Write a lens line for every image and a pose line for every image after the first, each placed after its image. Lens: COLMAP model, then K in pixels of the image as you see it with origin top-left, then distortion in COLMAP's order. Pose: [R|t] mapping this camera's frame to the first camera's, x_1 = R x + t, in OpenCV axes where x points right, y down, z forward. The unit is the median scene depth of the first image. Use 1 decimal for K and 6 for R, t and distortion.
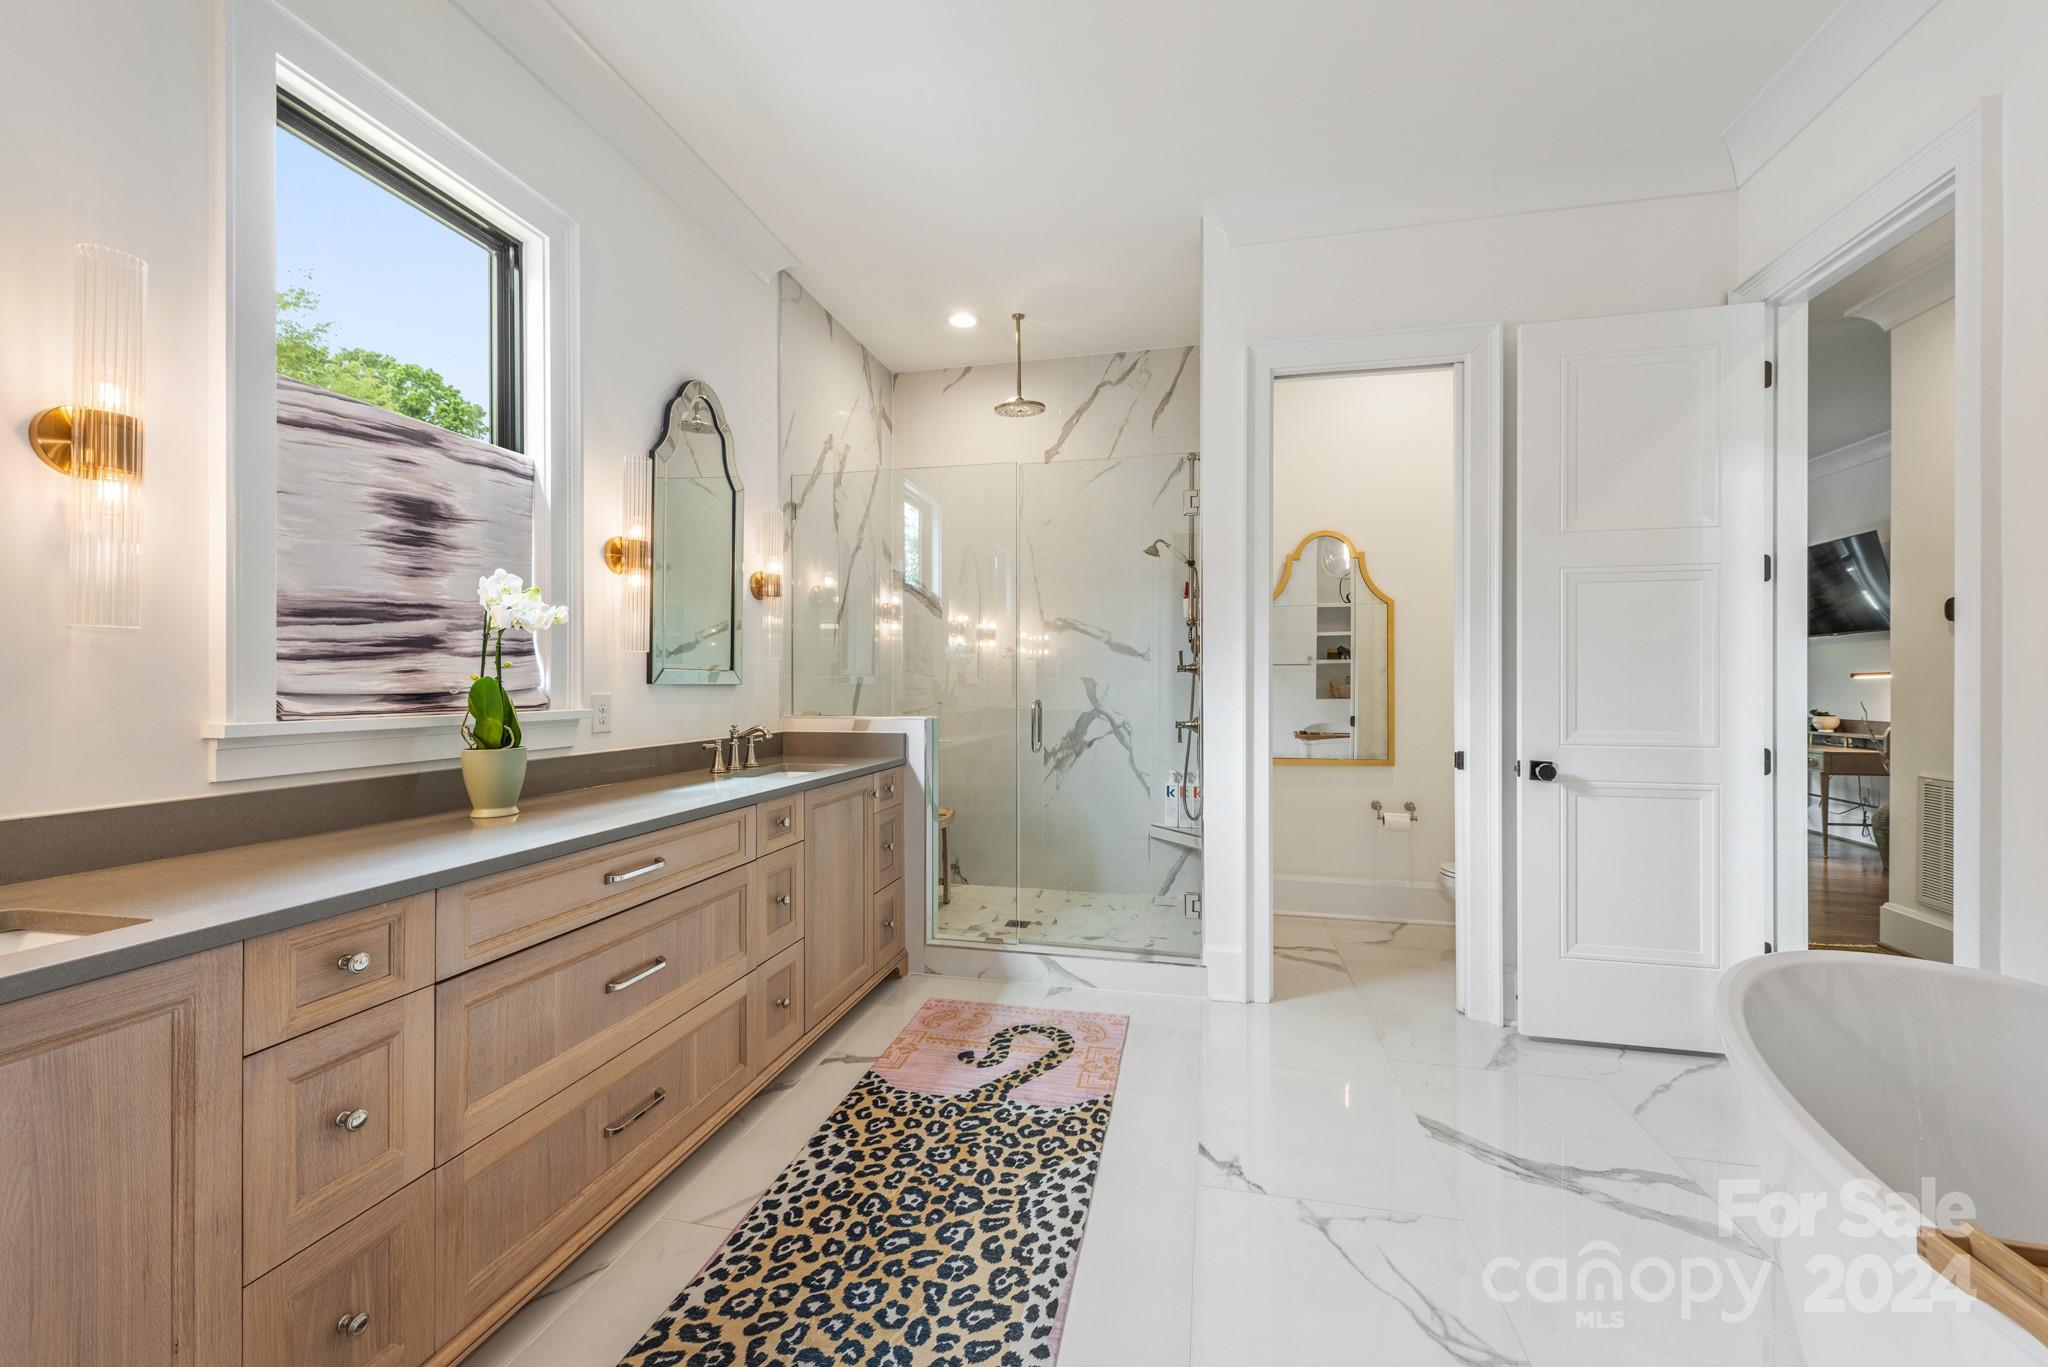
lens RADIAL K [[797.1, 0, 1040.3], [0, 797.1, 687.3], [0, 0, 1]] dist [0.009315, -0.003418]
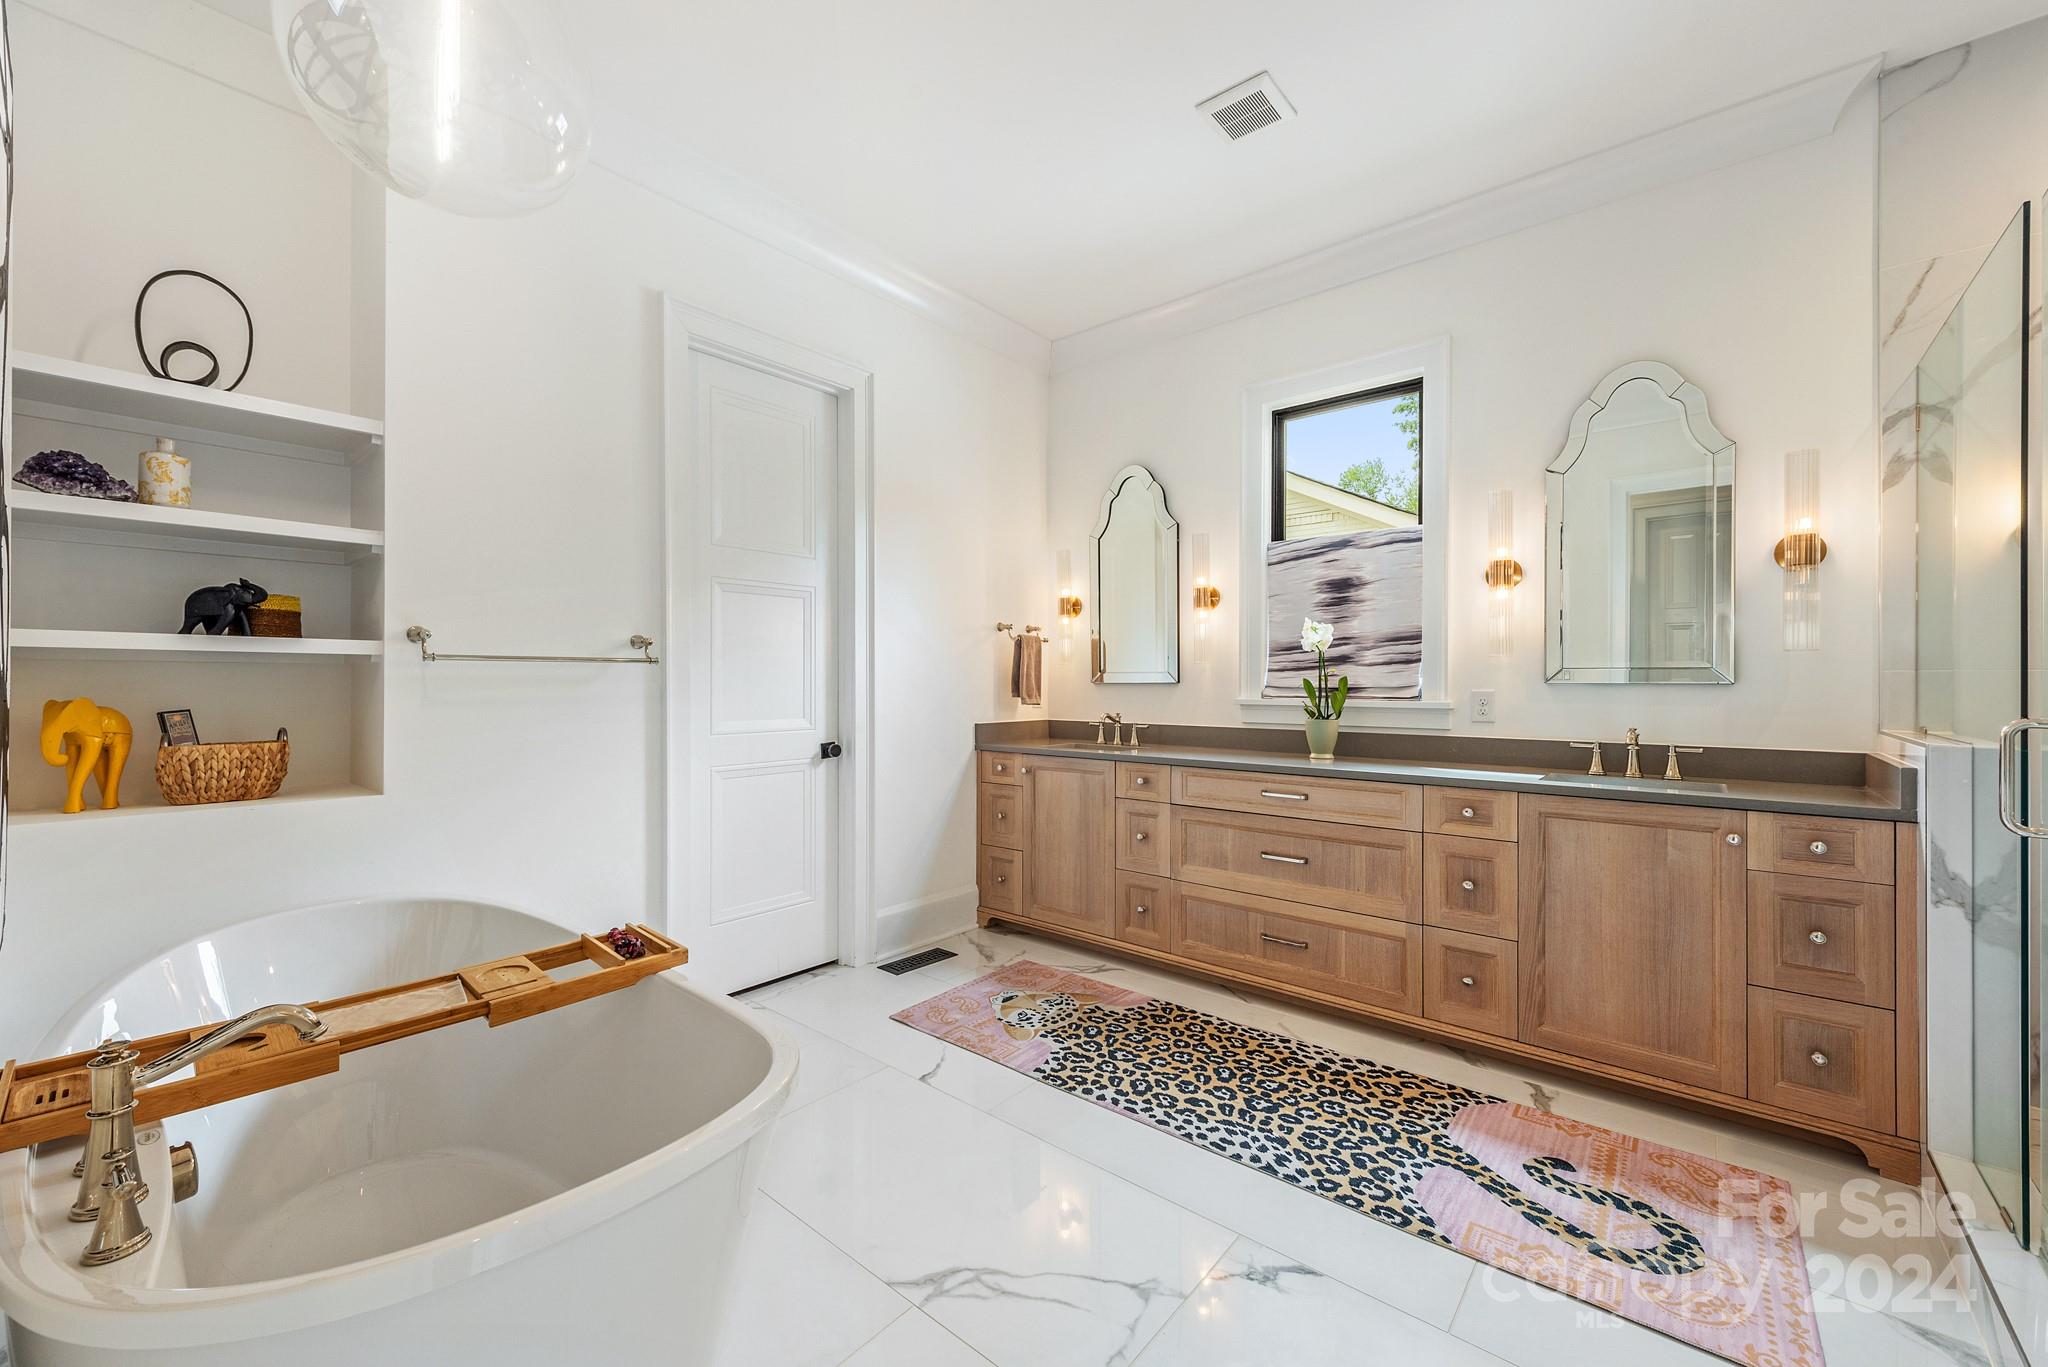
lens RADIAL K [[797.1, 0, 1031.1], [0, 797.1, 680.0], [0, 0, 1]] dist [0.009315, -0.003418]
pose [[-0.467467, -0.002791, -0.884006, 1.118529], [-0.006325, 0.999980, 0.000188, -0.005113], [0.883988, 0.005679, -0.467475, 1.219523]]
